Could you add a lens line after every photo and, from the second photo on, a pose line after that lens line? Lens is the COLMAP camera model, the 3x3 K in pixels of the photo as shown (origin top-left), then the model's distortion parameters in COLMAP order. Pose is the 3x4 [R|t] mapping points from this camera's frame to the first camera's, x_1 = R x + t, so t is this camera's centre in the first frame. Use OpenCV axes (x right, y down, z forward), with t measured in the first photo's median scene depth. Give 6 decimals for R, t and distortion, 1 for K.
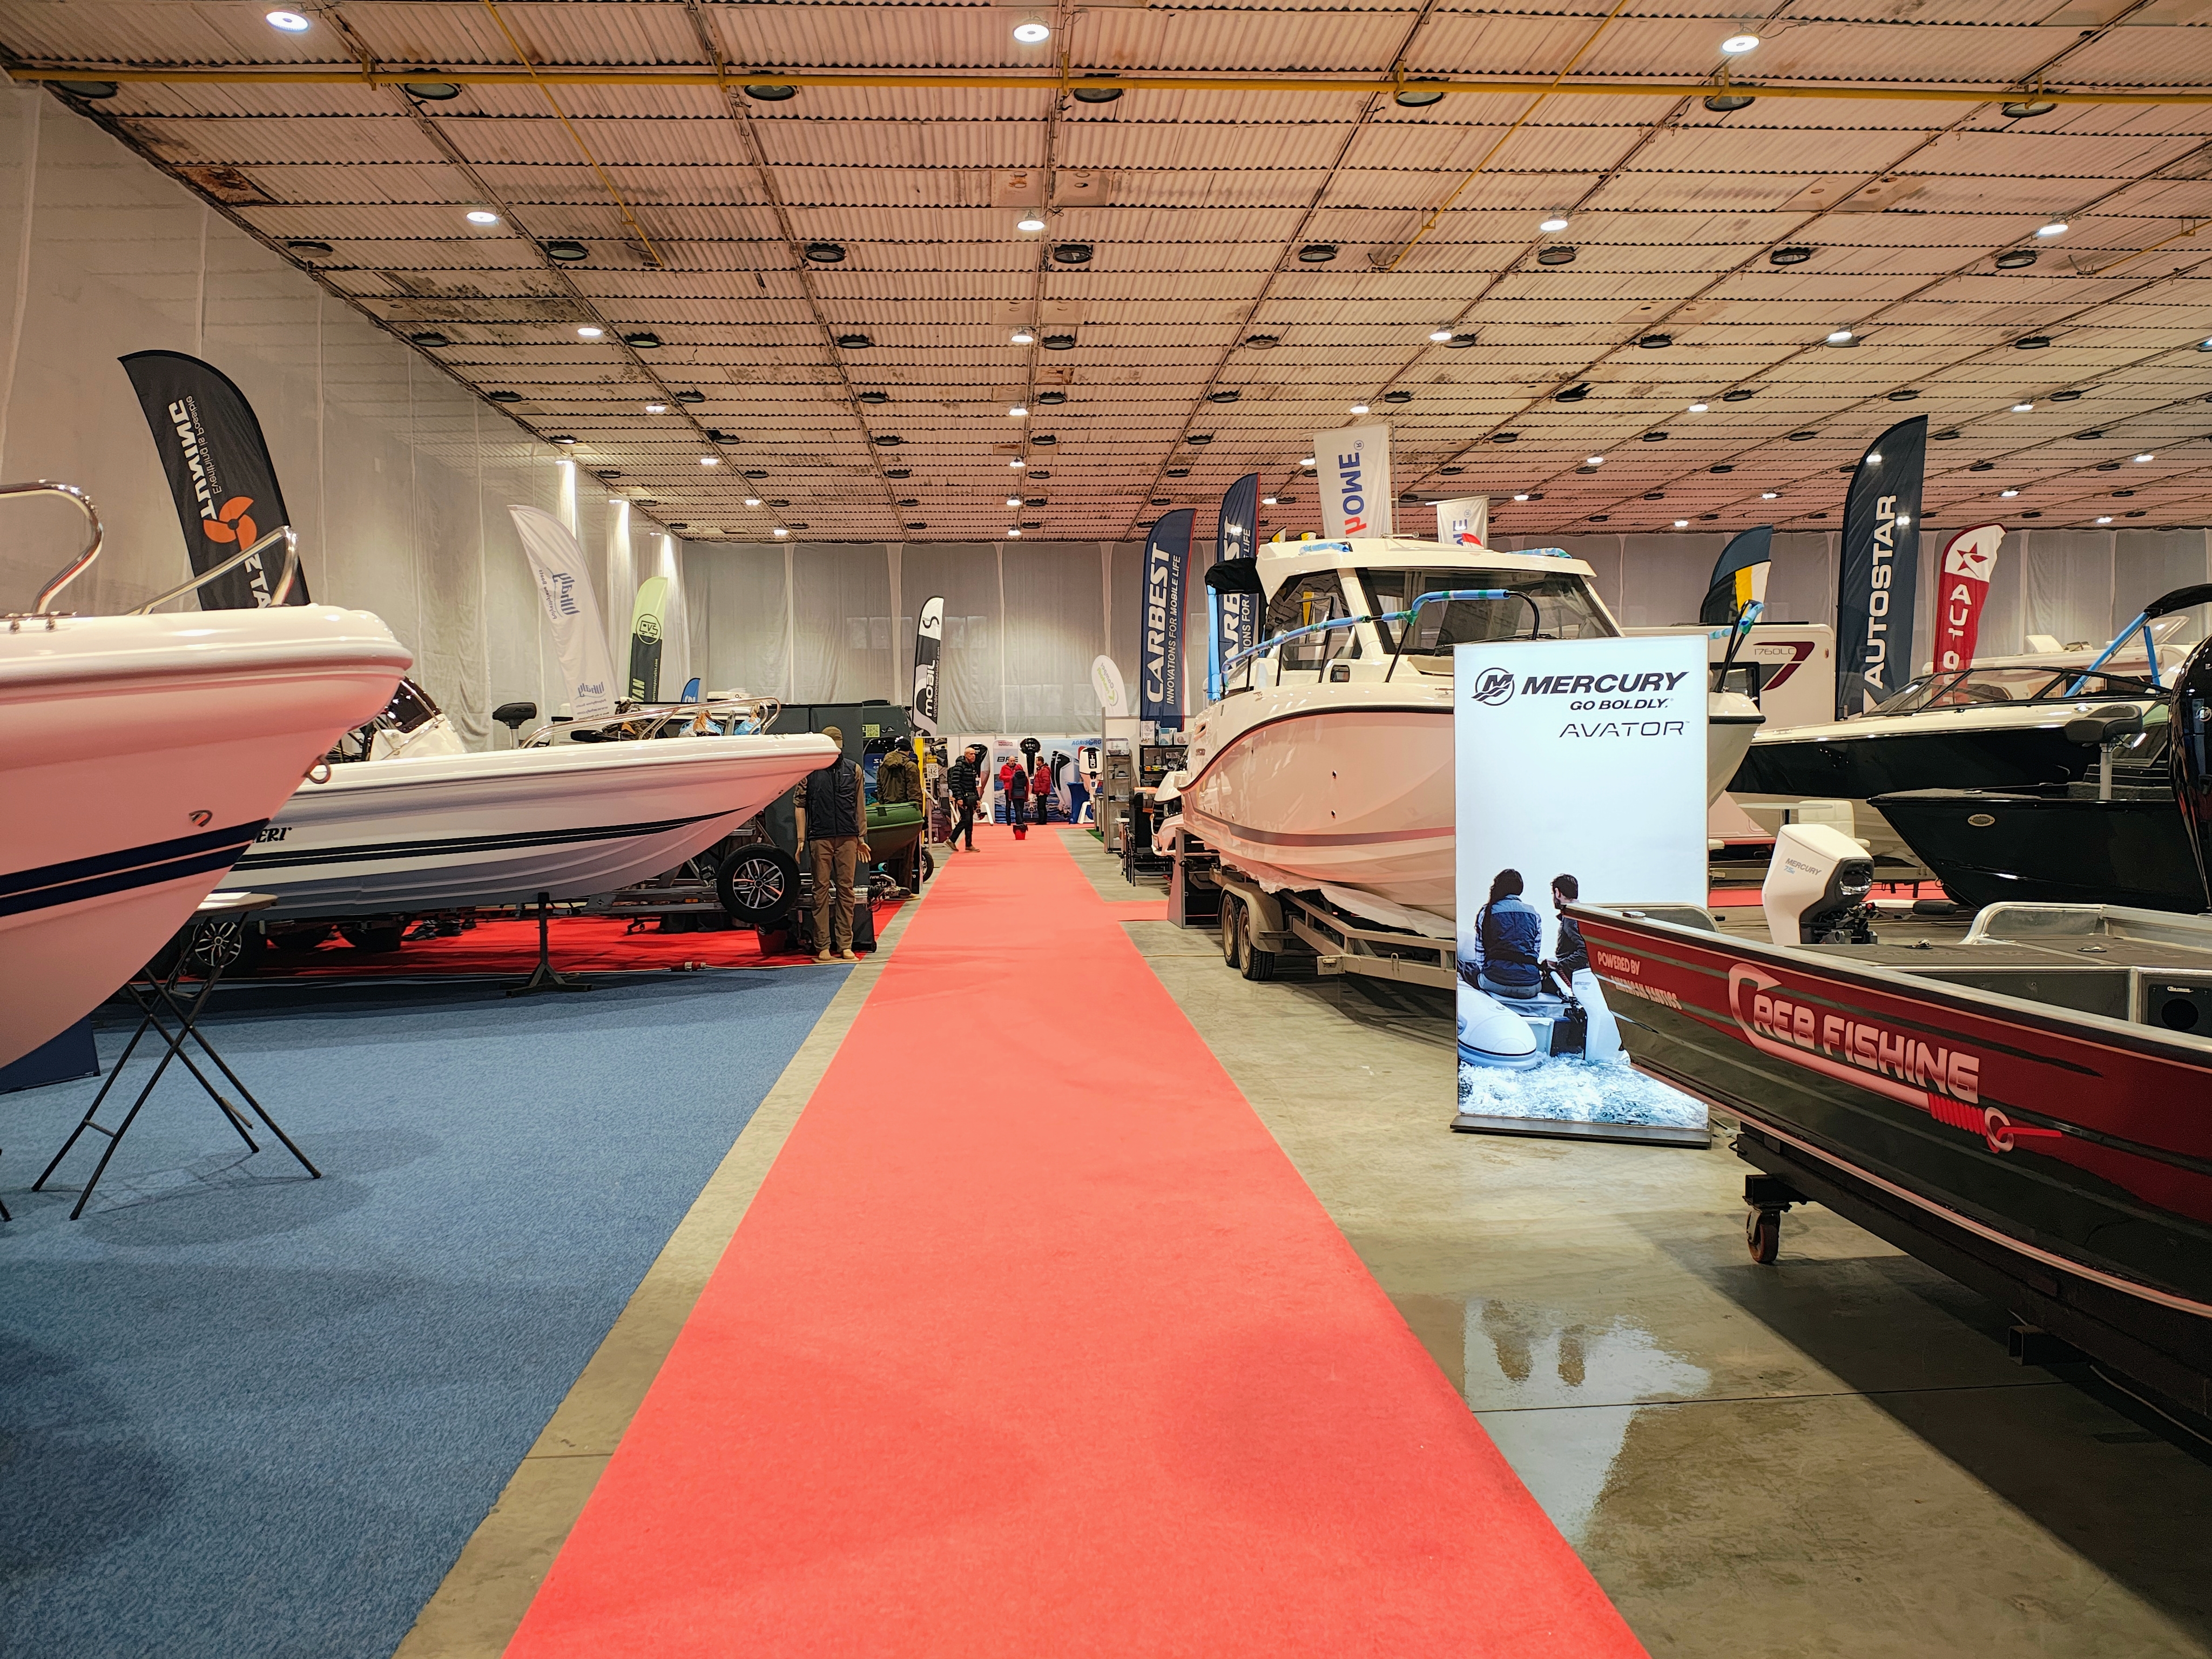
lens RADIAL K [[1668.7, 0, 1109.9], [0, 1668.7, 819.2], [0, 0, 1]] dist [-0.005941, 0.033363]
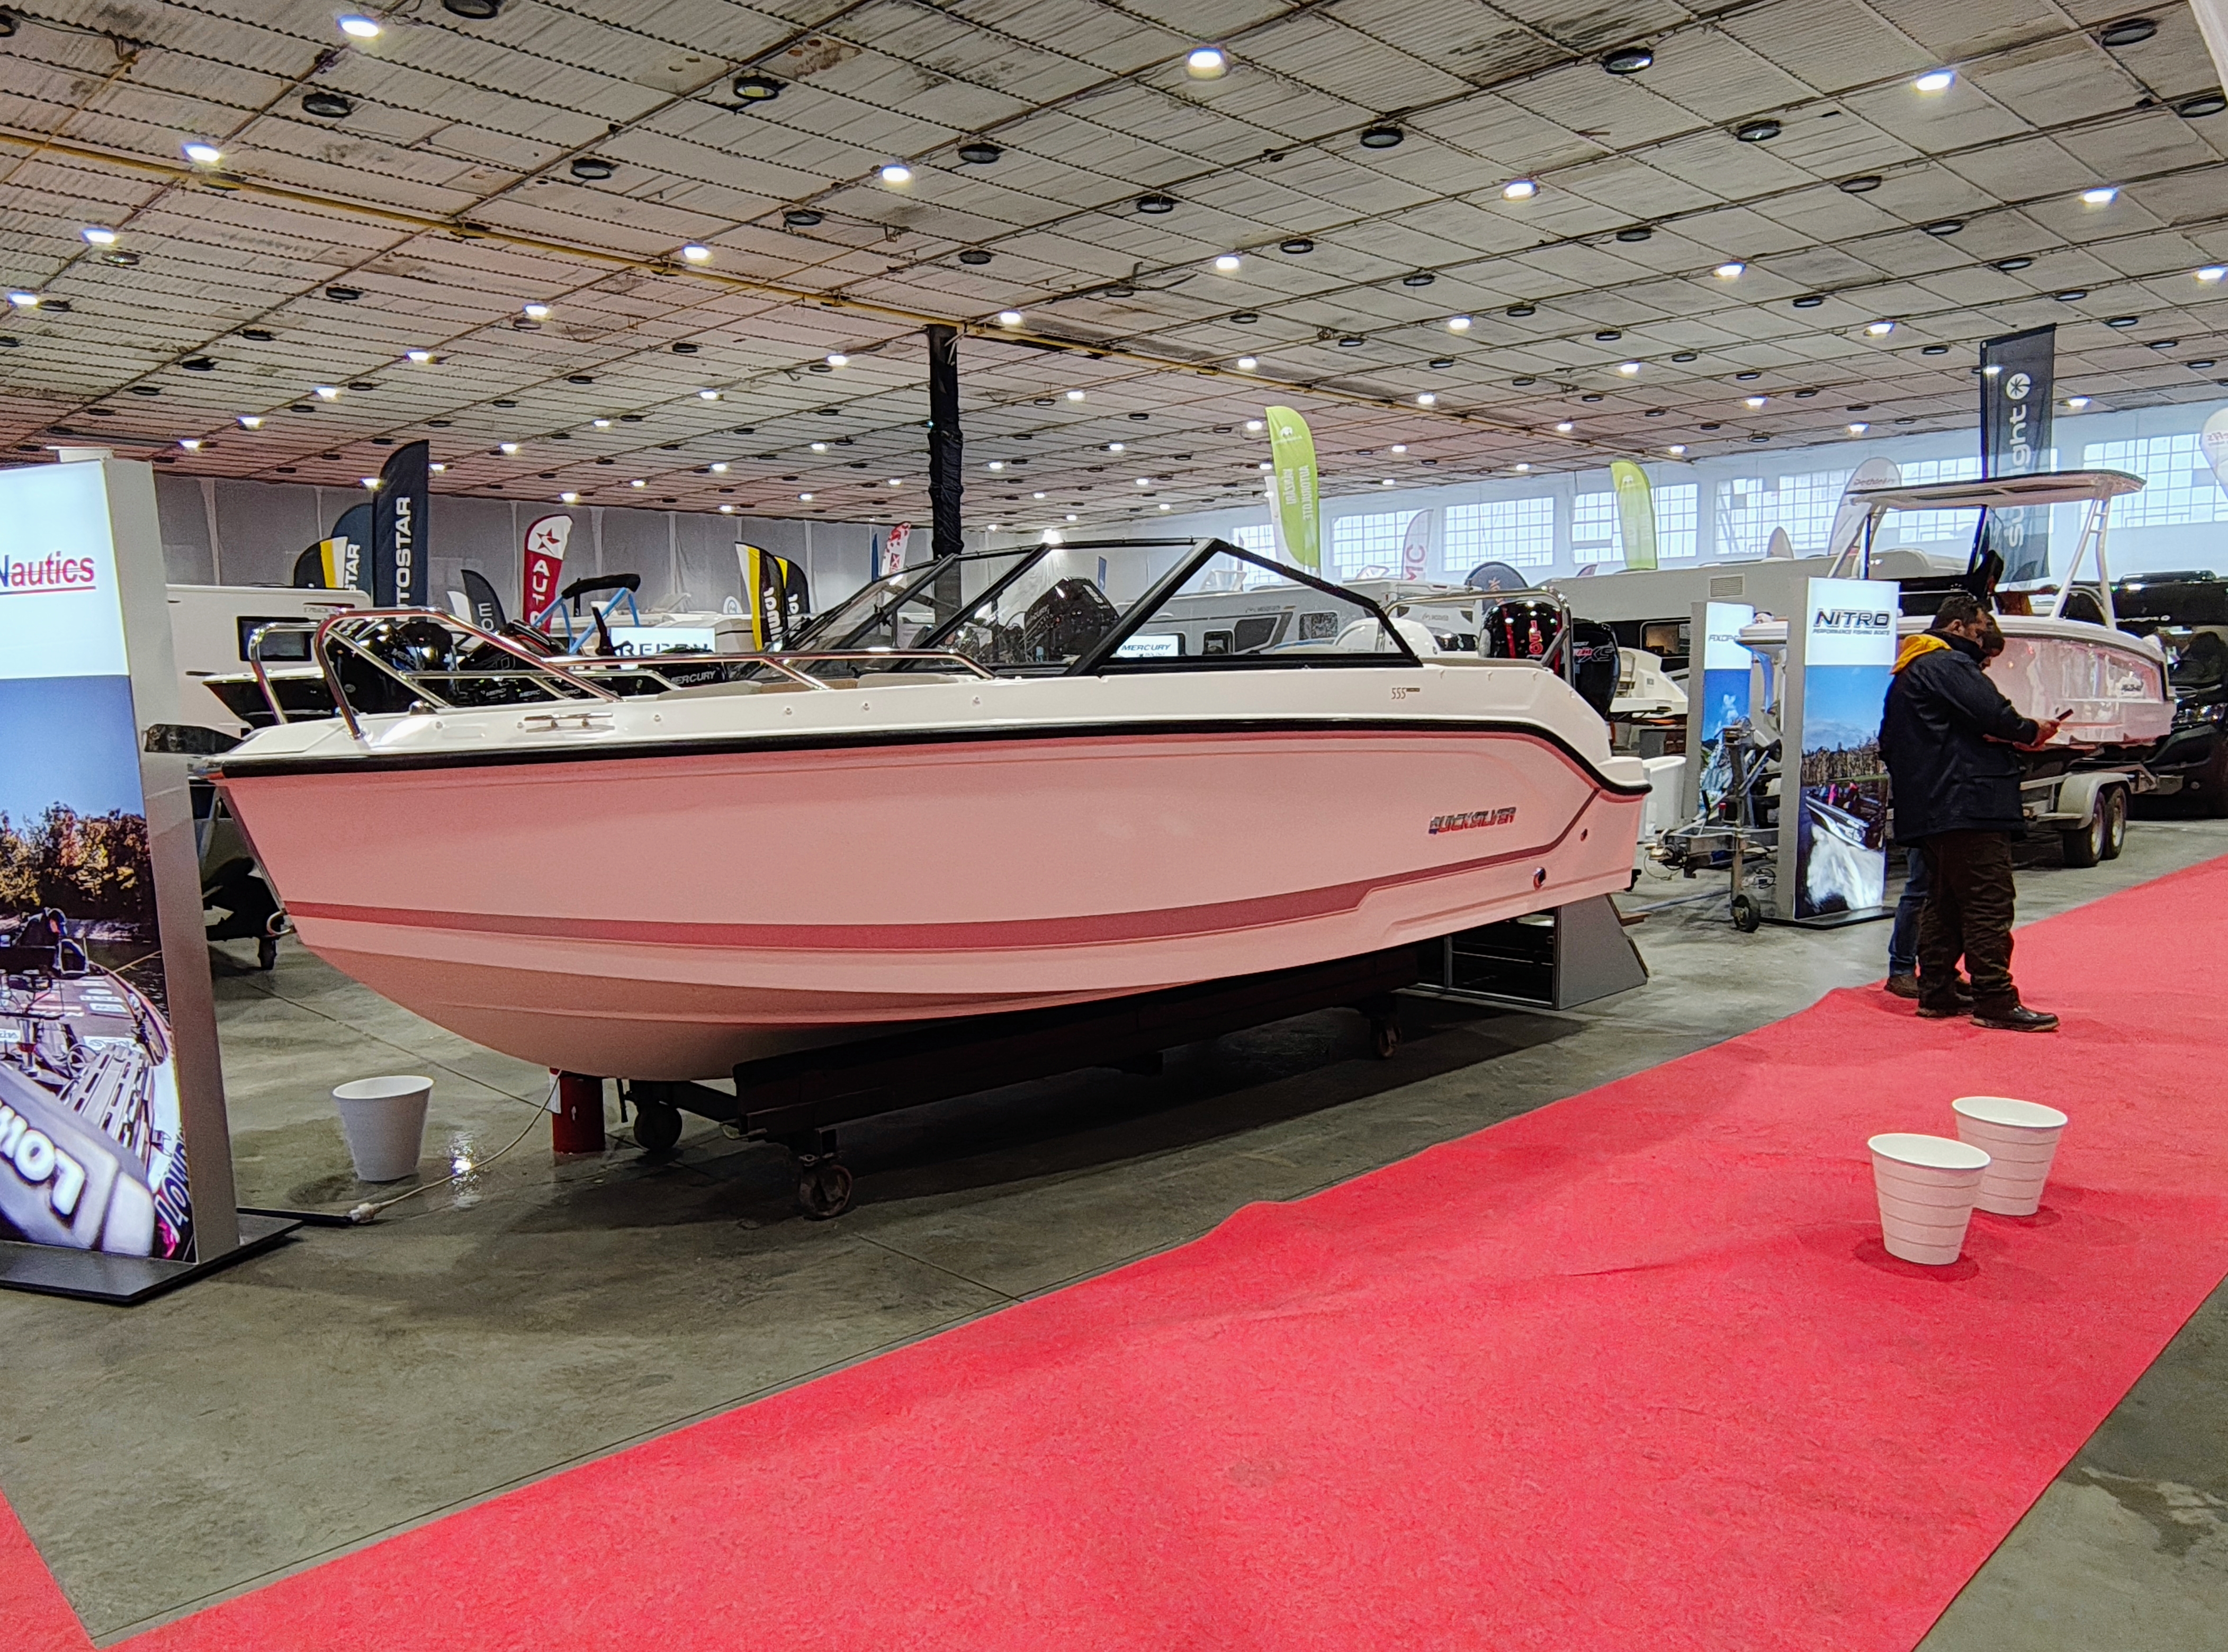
lens RADIAL K [[1576.7, 0, 1108.3], [0, 1576.7, 816.9], [0, 0, 1]] dist [0.027121, 0.012591]
pose [[0.756636, -0.052561, 0.651721, 0.036679], [0.027265, 0.998433, 0.048869, 0.012540], [-0.653268, -0.019206, 0.756883, -0.263527]]
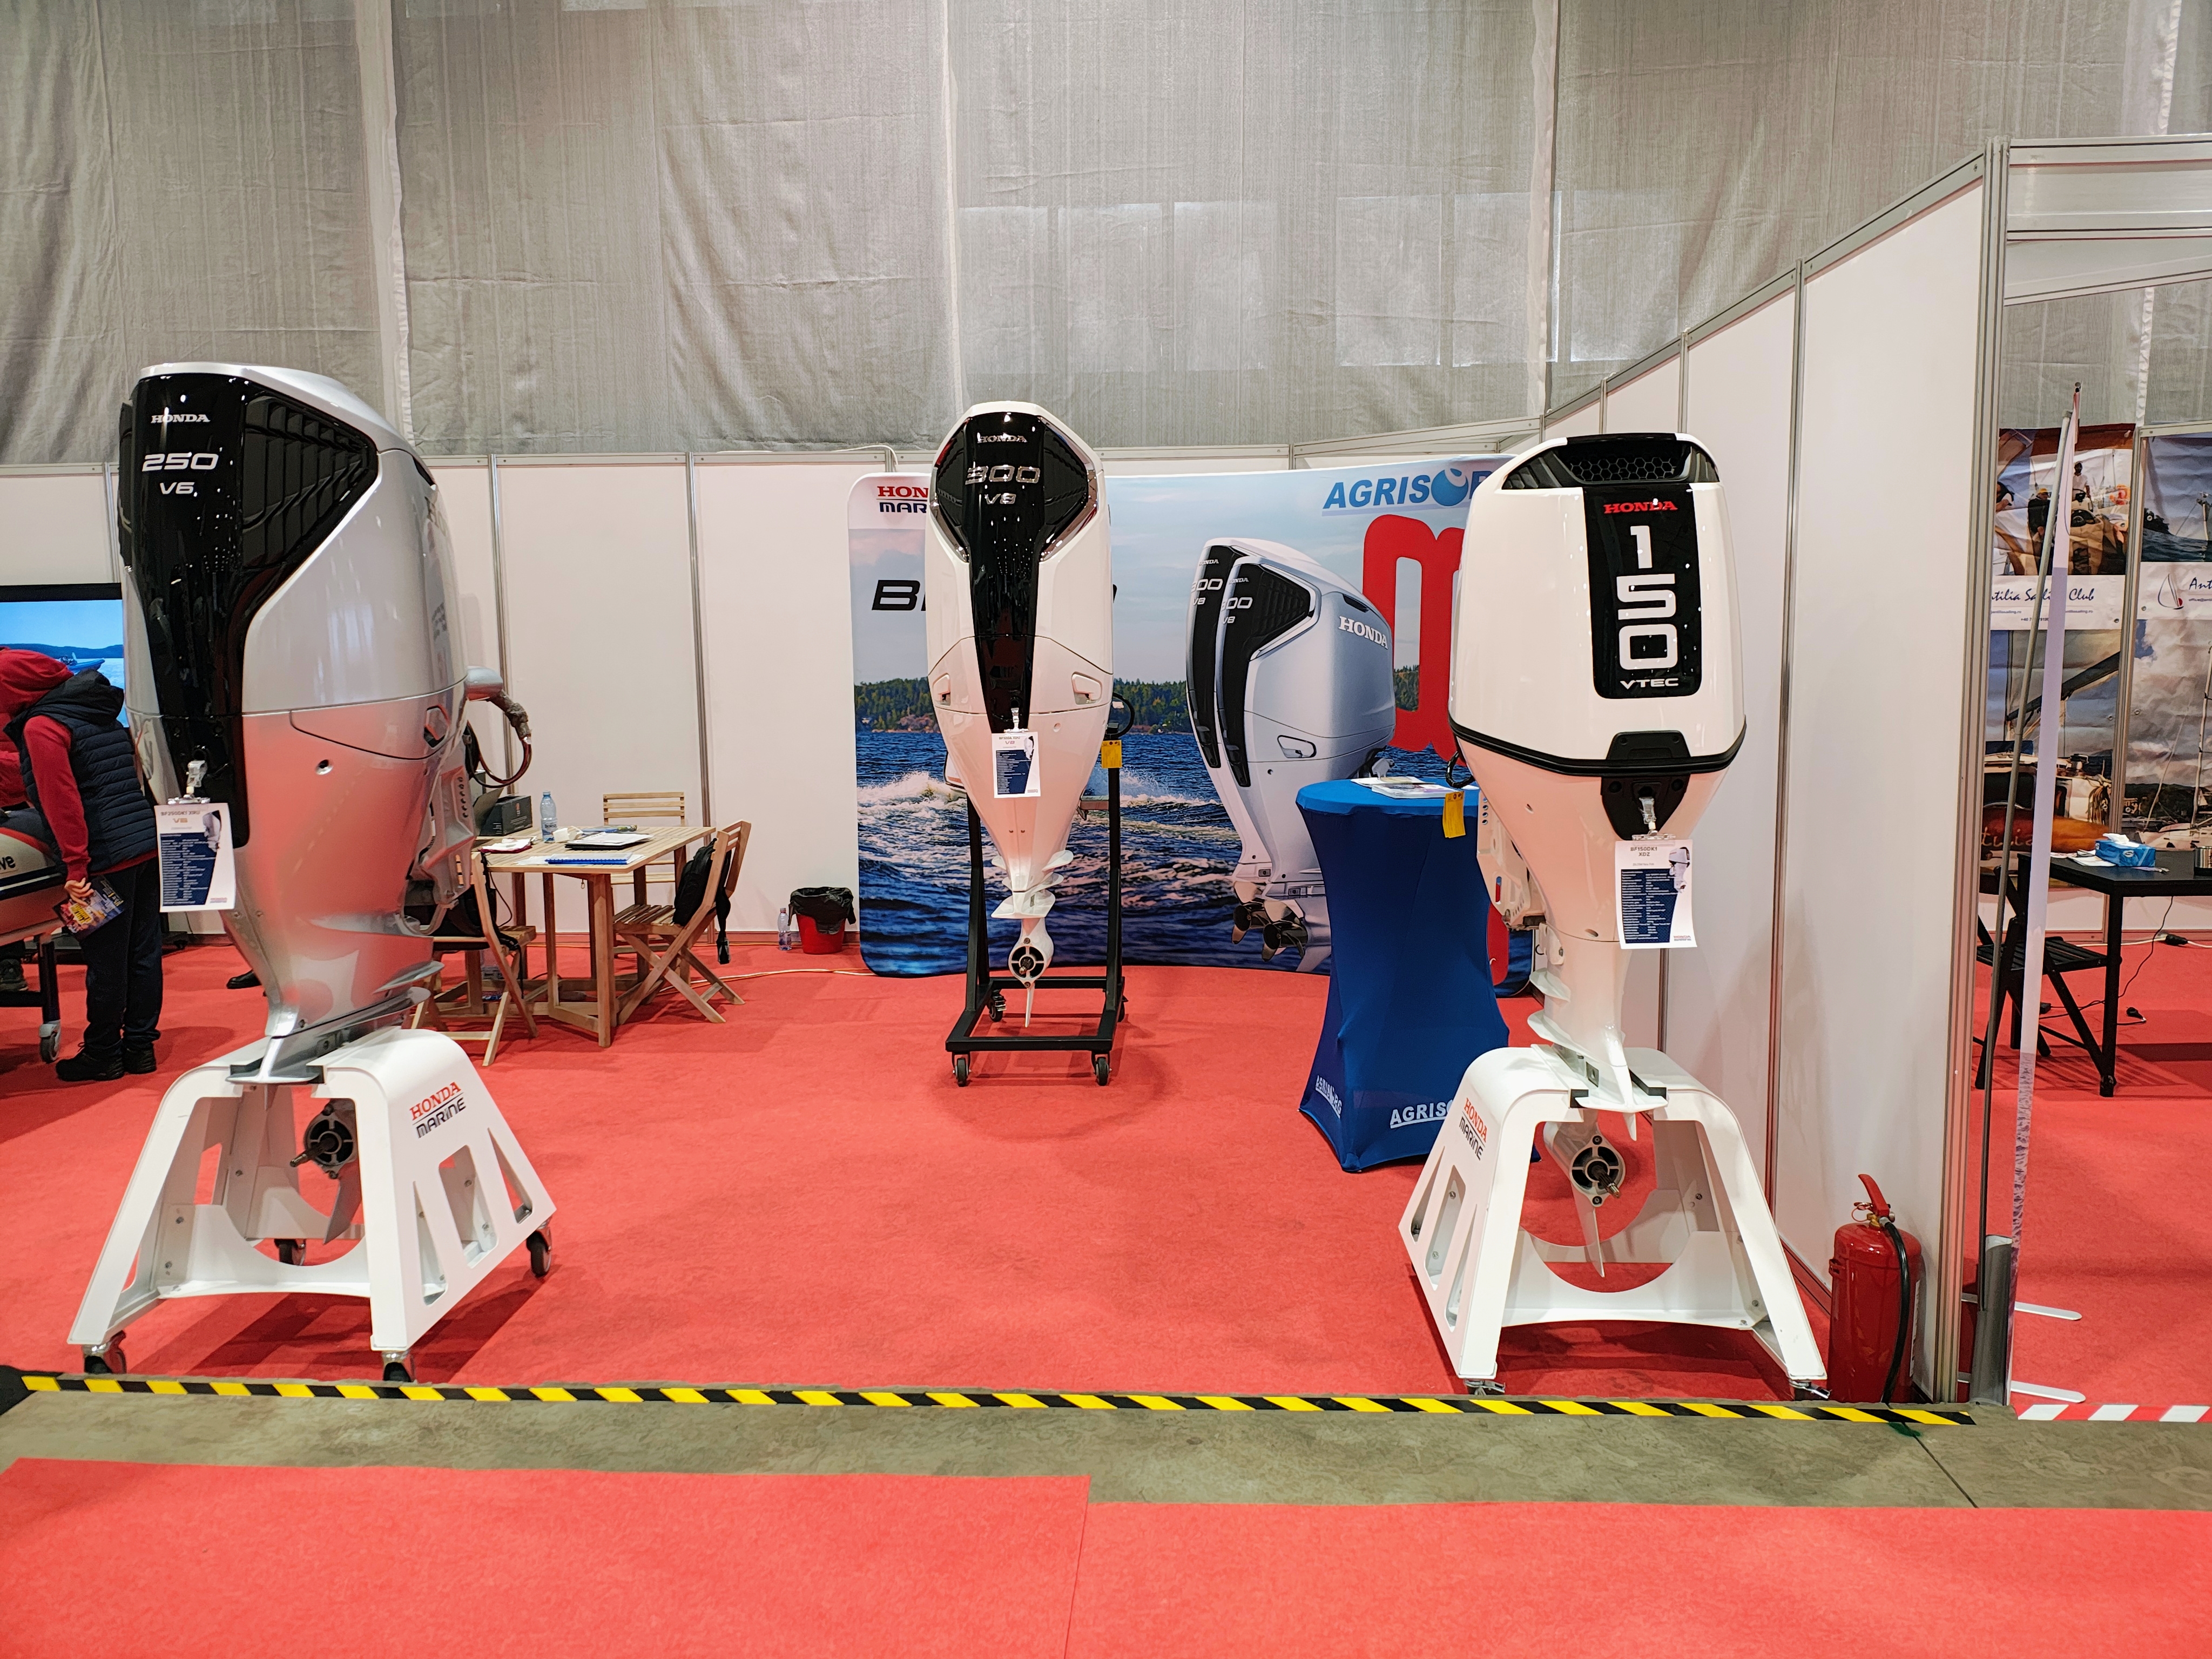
lens RADIAL K [[1668.7, 0, 1109.5], [0, 1668.7, 825.2], [0, 0, 1]] dist [-0.005941, 0.033363]
pose [[0.991002, 0.026503, -0.131198, -0.011426], [-0.015060, 0.996054, 0.087459, -0.014770], [0.132998, -0.084696, 0.987491, 0.443909]]
